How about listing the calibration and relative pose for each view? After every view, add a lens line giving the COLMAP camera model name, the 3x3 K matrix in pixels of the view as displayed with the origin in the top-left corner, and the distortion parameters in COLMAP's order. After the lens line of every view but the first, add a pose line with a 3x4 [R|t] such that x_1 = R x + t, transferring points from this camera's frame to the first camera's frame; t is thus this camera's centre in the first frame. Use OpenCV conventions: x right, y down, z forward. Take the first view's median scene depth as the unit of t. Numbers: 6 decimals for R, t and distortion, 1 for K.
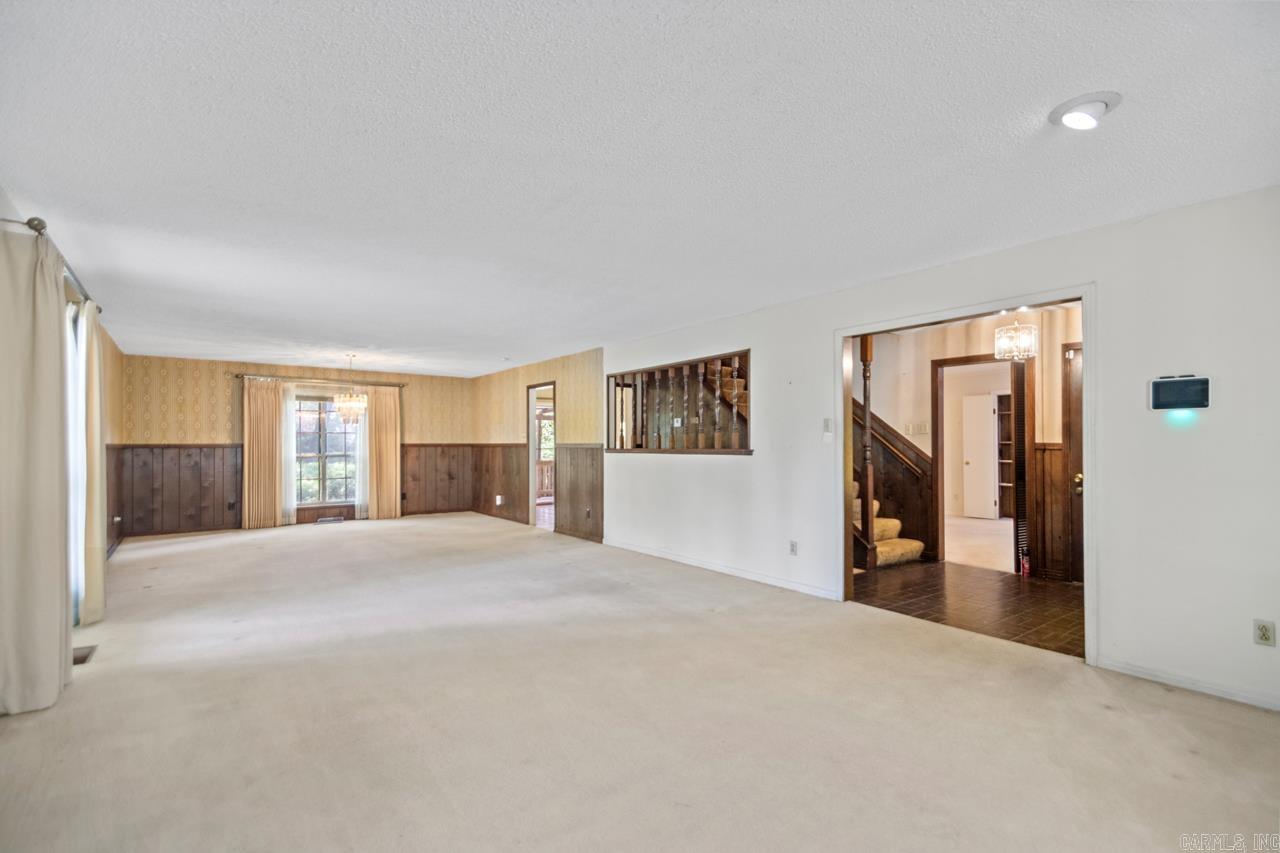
lens RADIAL K [[613.0, 0, 656.9], [0, 613.0, 439.6], [0, 0, 1]] dist [0.047849, 0.000045]
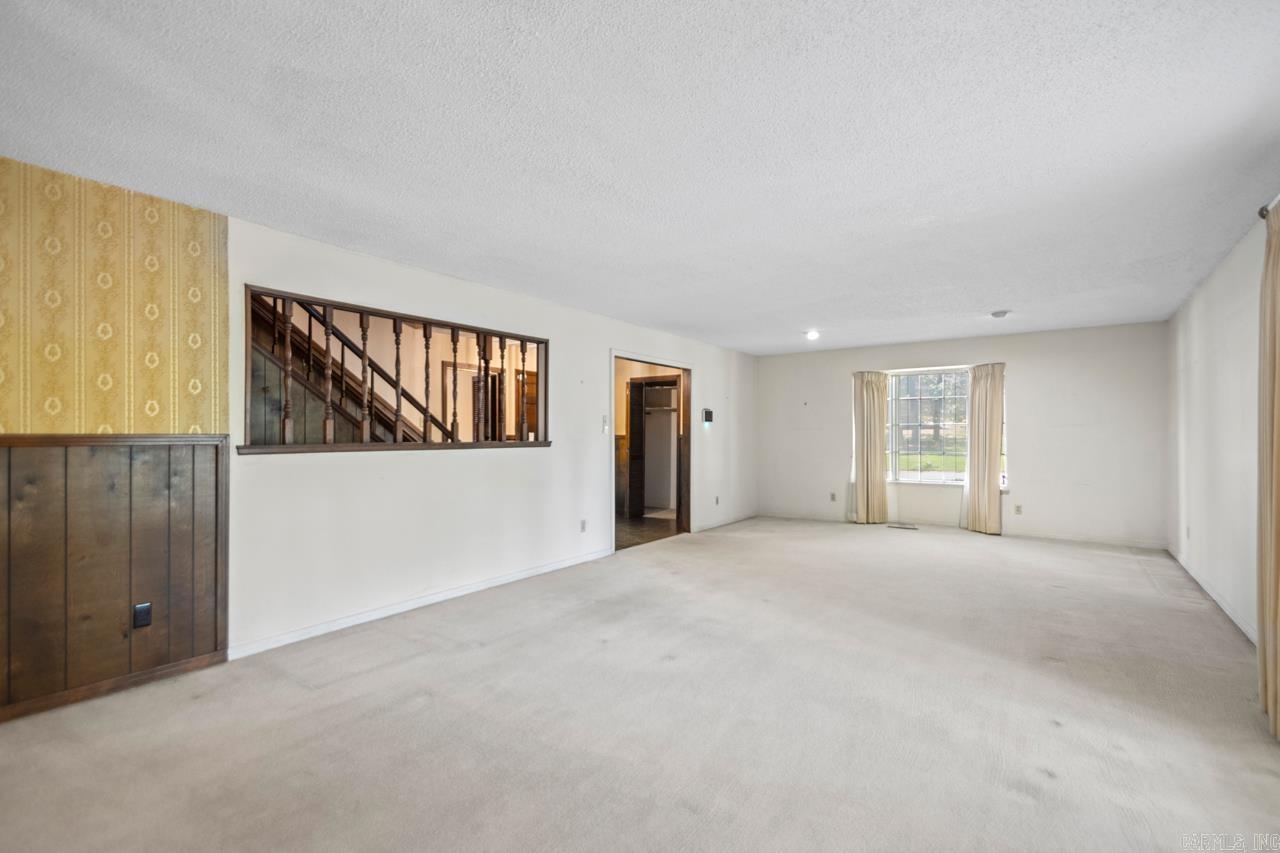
lens RADIAL K [[590.2, 0, 657.7], [0, 590.2, 425.8], [0, 0, 1]] dist [0.026066, -0.022712]
pose [[-0.329696, 0.020339, 0.943868, -0.790771], [-0.000726, 0.999762, -0.021797, 0.012152], [-0.944087, -0.007871, -0.329603, 1.121228]]
